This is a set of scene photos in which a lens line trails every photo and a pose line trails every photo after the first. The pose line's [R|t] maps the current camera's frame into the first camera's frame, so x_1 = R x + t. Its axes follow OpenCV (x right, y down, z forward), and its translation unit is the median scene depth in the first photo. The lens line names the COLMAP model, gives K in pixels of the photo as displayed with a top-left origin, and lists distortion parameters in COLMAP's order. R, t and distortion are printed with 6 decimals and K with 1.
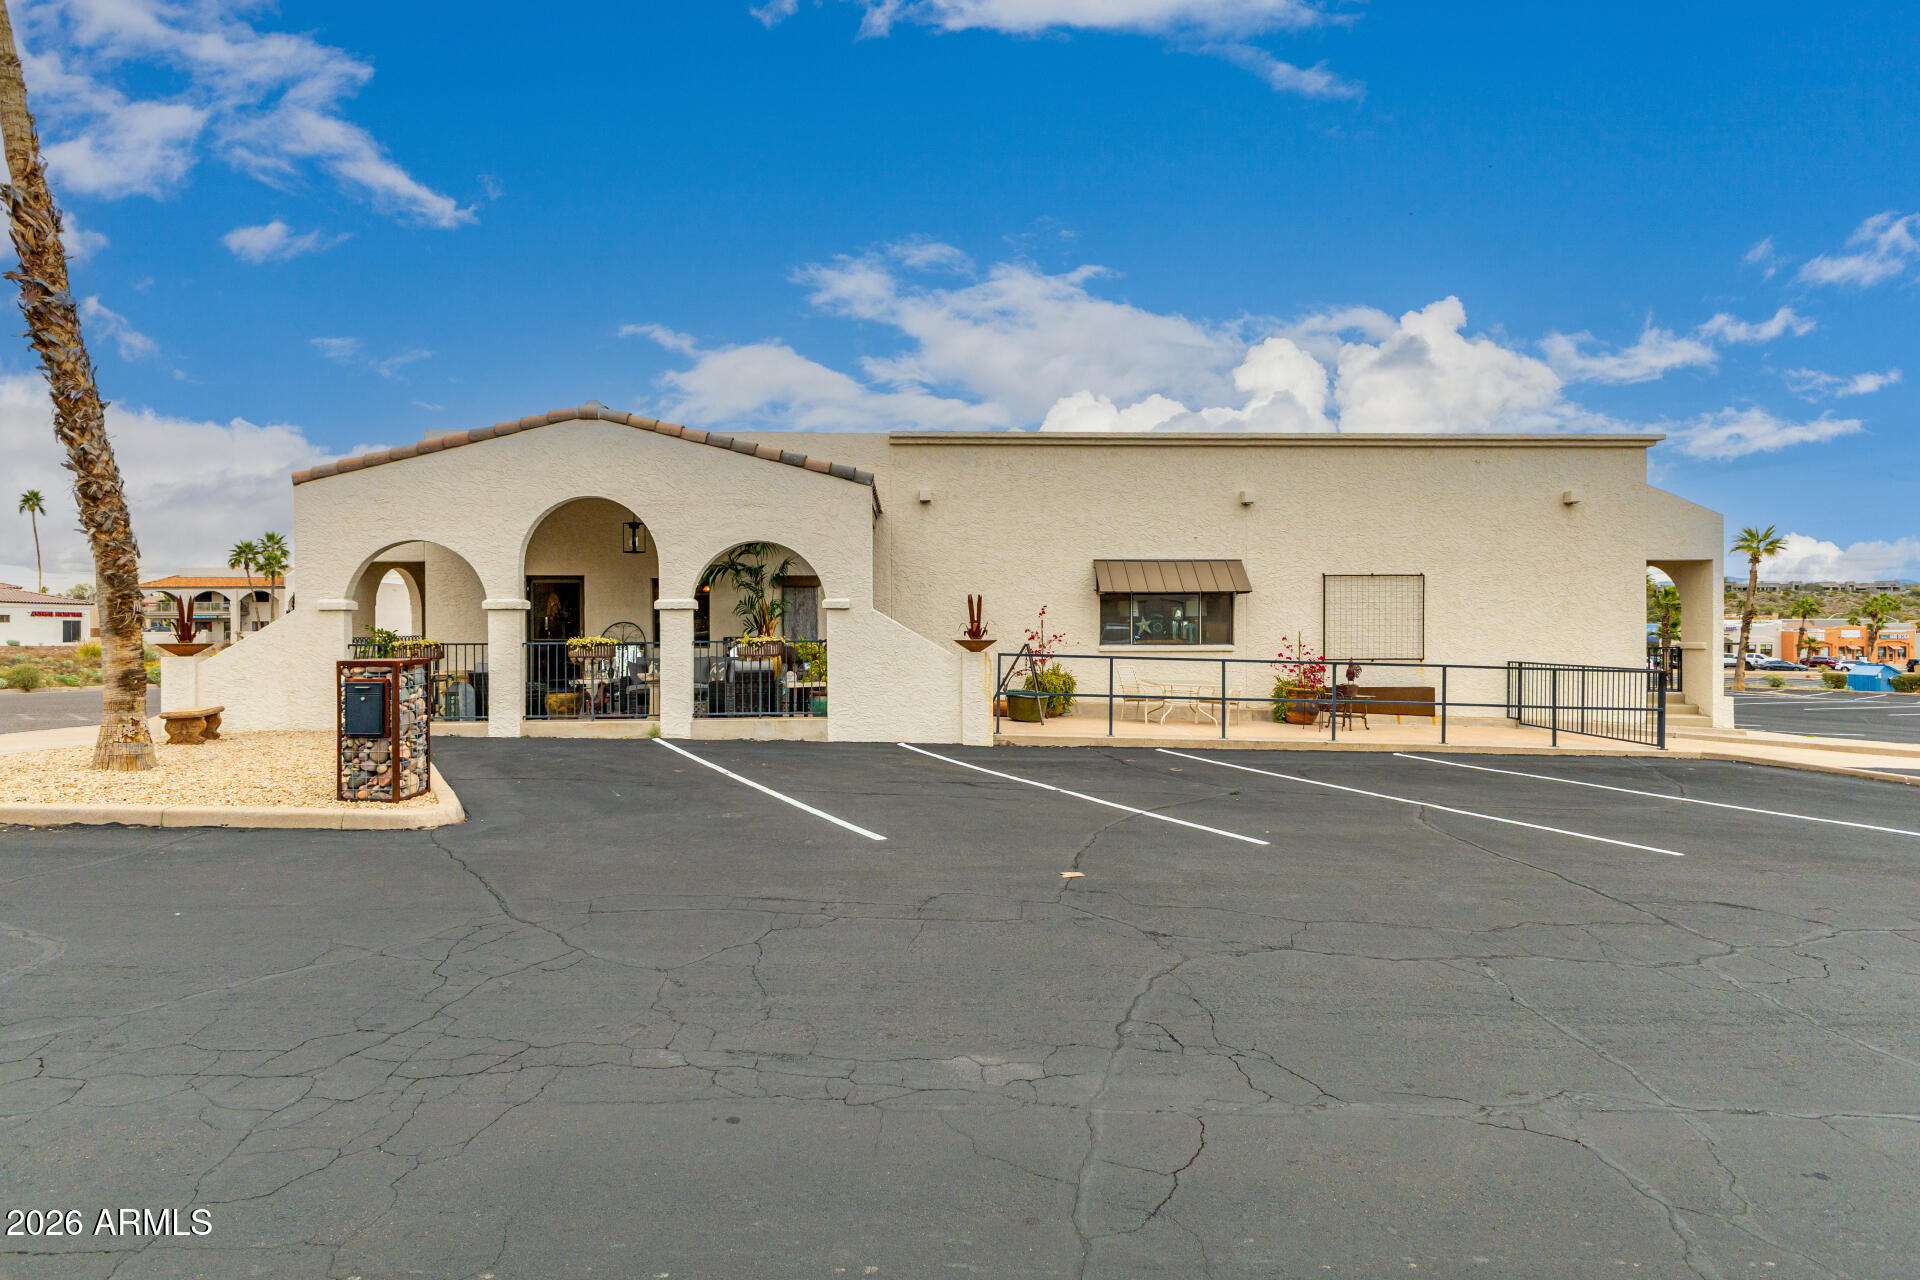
lens RADIAL K [[933.3, 0, 961.4], [0, 933.3, 648.6], [0, 0, 1]] dist [0.000262, -0.001942]
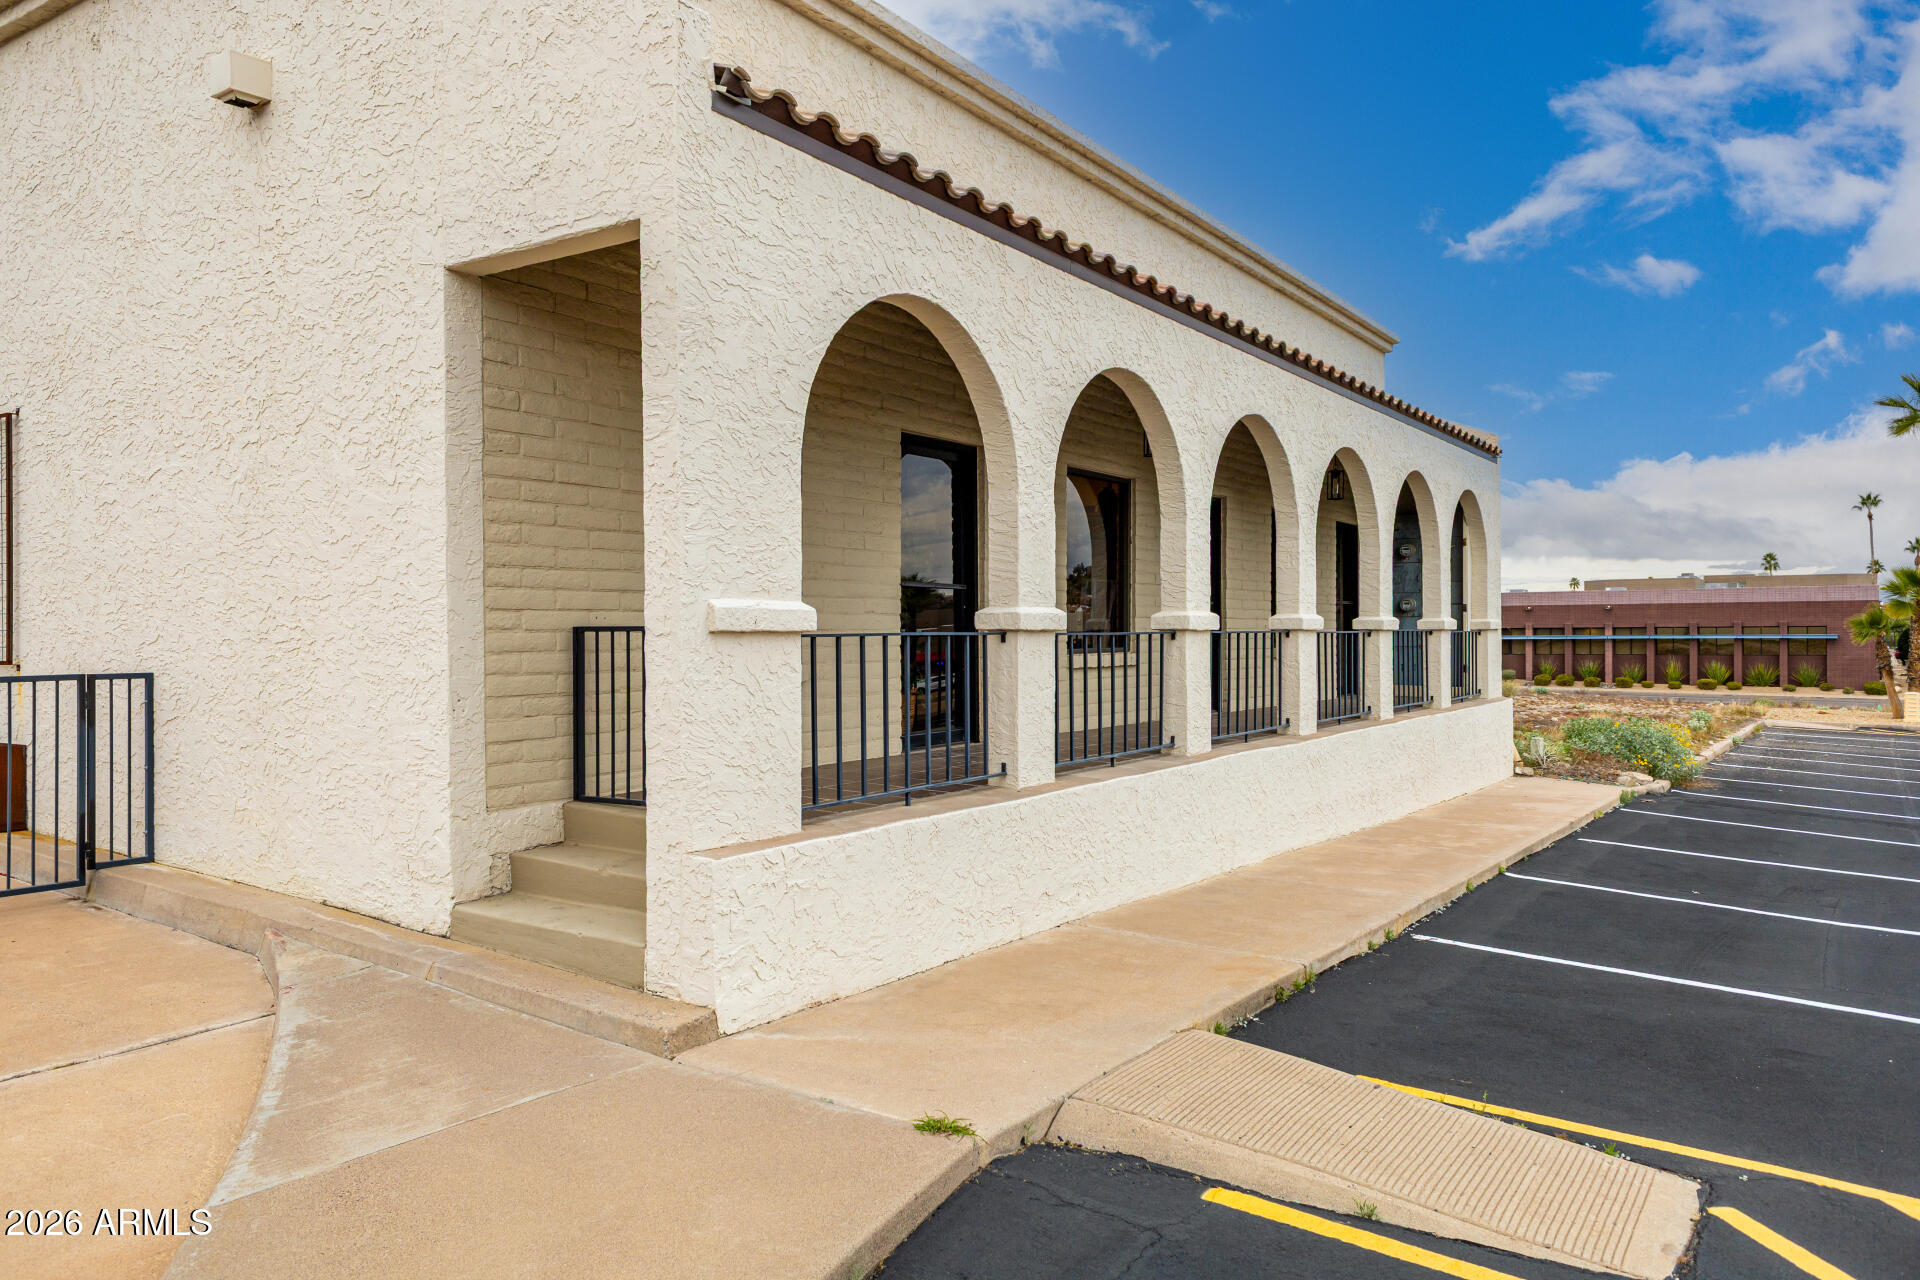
lens RADIAL K [[1348.8, 0, 964.6], [0, 1348.8, 637.1], [0, 0, 1]] dist [0.020263, -0.007695]
pose [[0.817690, -0.000364, -0.575659, 1.061200], [-0.004394, 0.999967, -0.006874, 0.003275], [0.575643, 0.008150, 0.817661, 0.799680]]
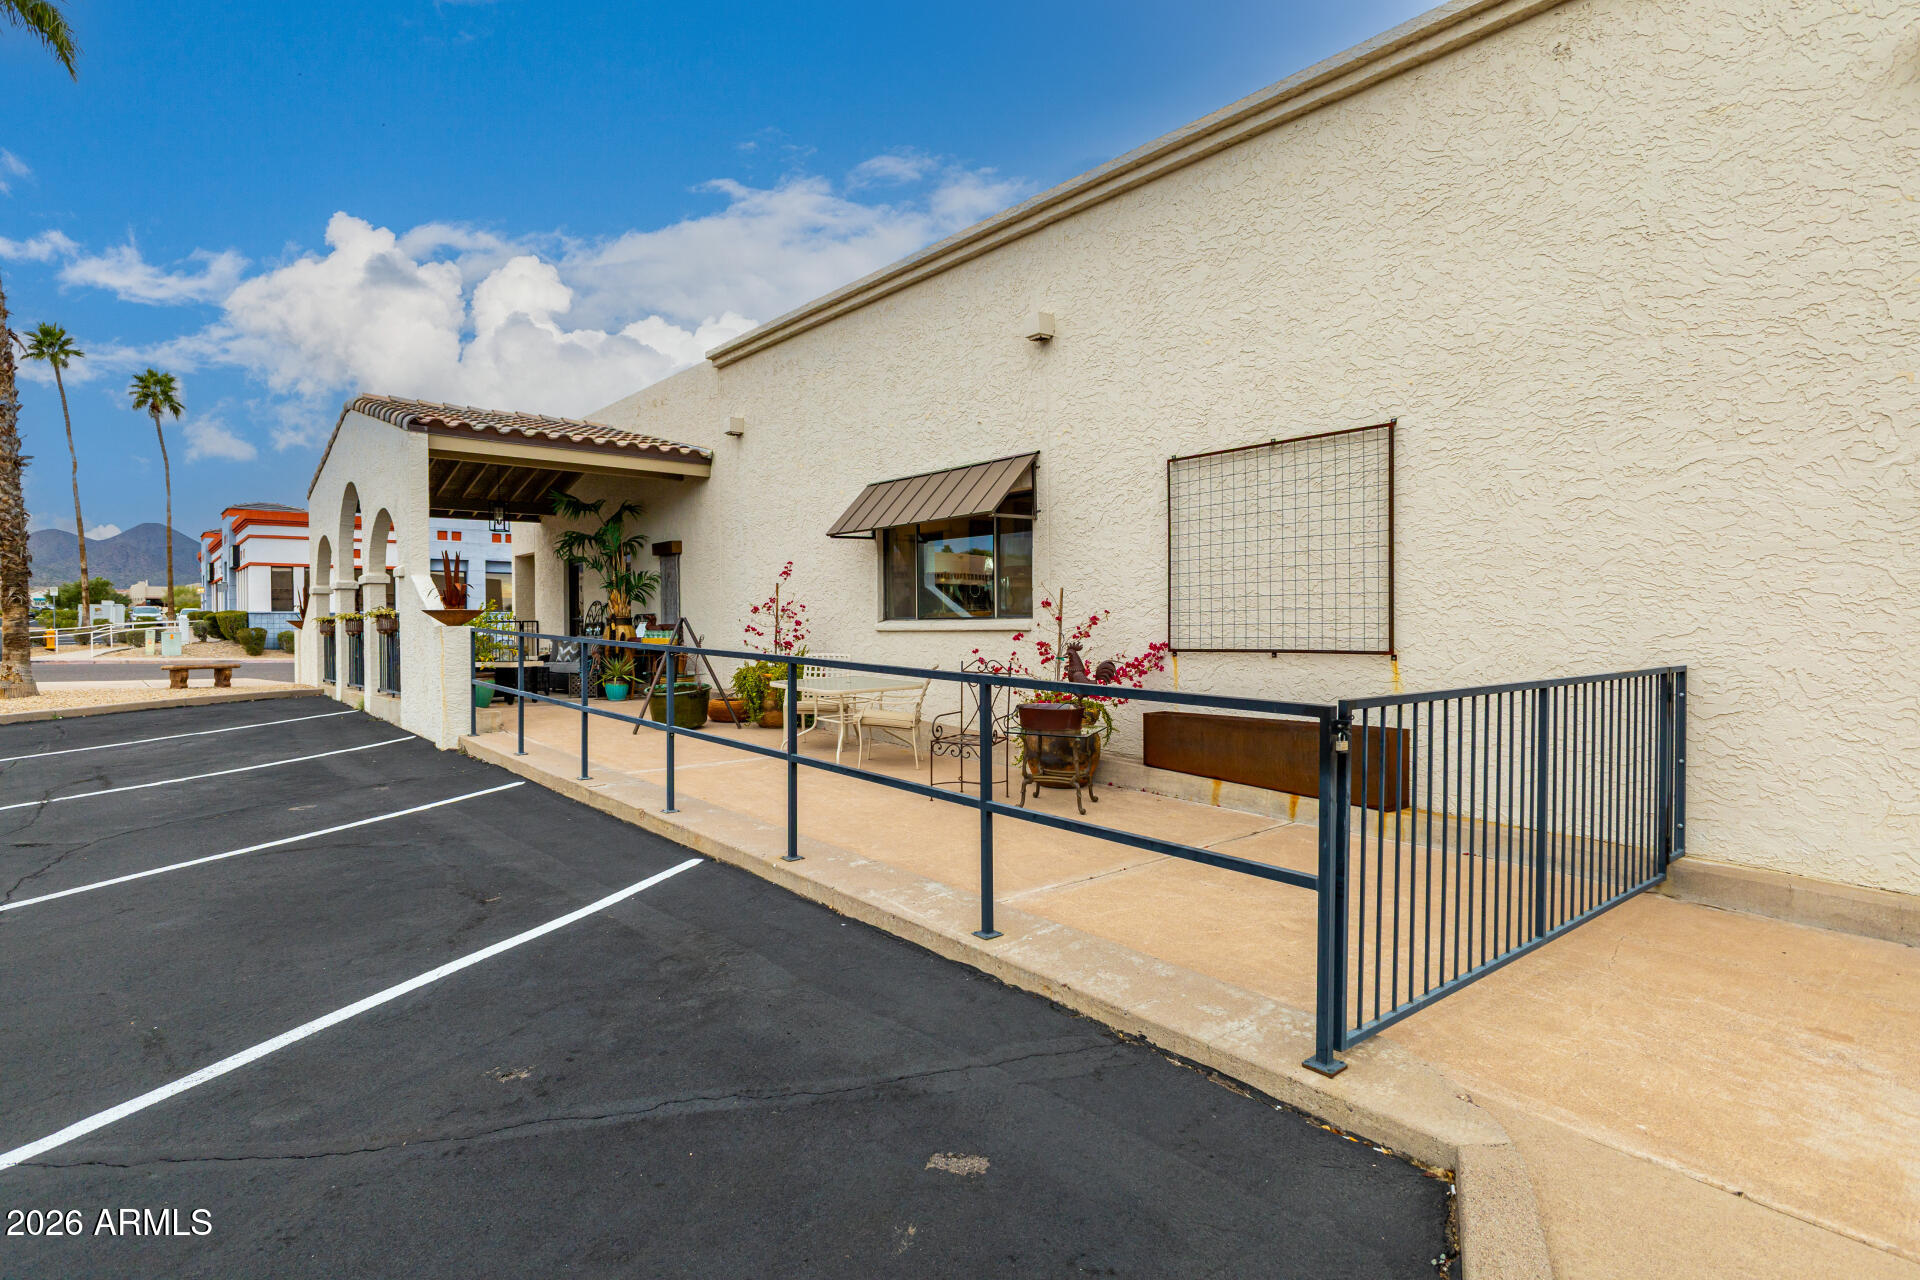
lens RADIAL K [[988.9, 0, 958.3], [0, 988.9, 640.4], [0, 0, 1]] dist [-0.010498, -0.001027]
pose [[0.623566, 0.009854, -0.781708, 0.693634], [-0.006540, 0.999951, 0.007388, 0.004158], [0.781743, 0.000505, 0.623600, 0.627644]]
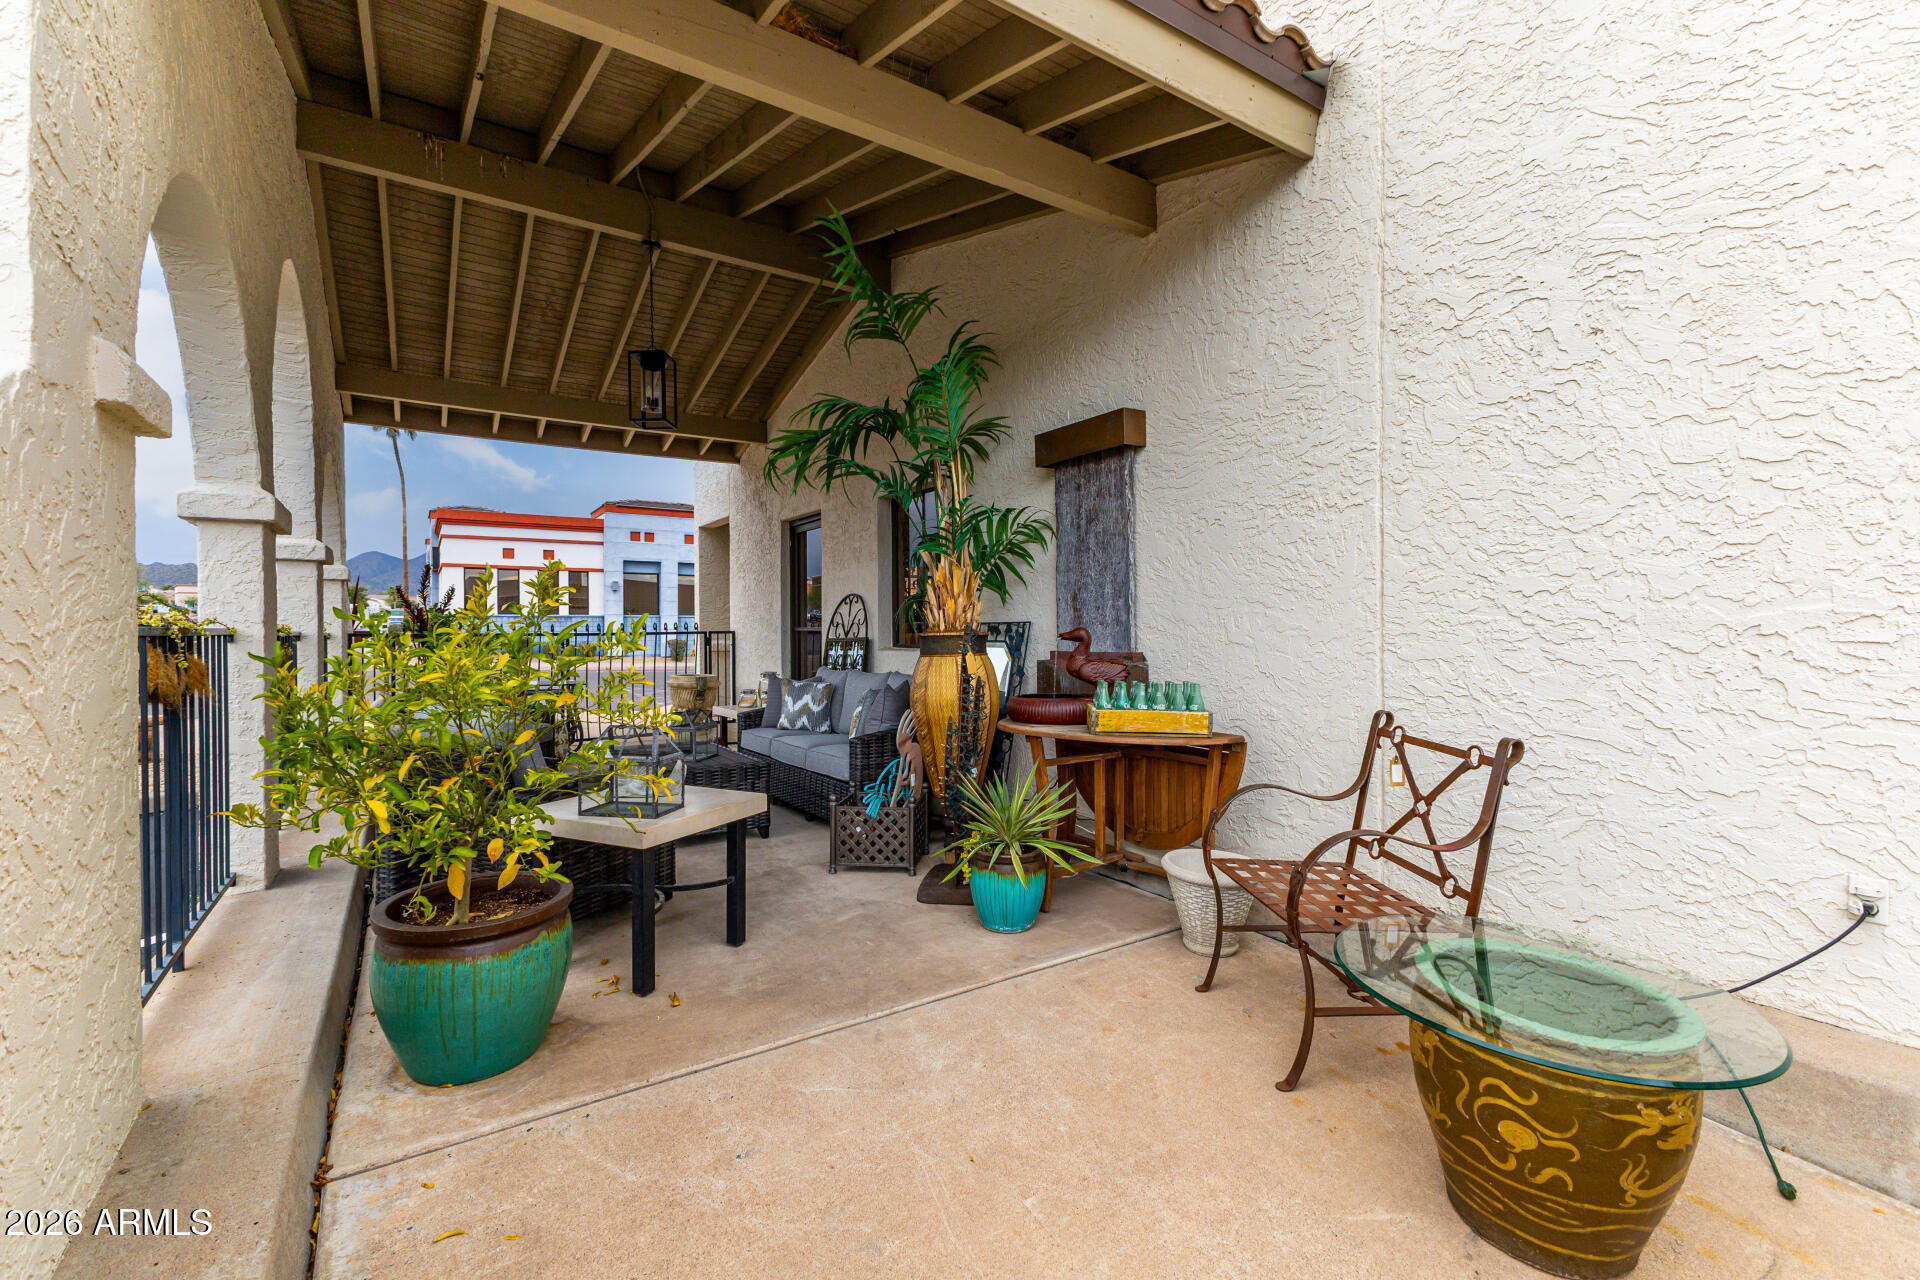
lens RADIAL K [[822.2, 0, 959.0], [0, 822.2, 635.4], [0, 0, 1]] dist [0.010989, -0.002335]
pose [[0.518302, 0.008751, -0.855153, 0.039287], [-0.011948, 0.999924, 0.002991, -0.007713], [0.855114, 0.008667, 0.518367, 0.804485]]
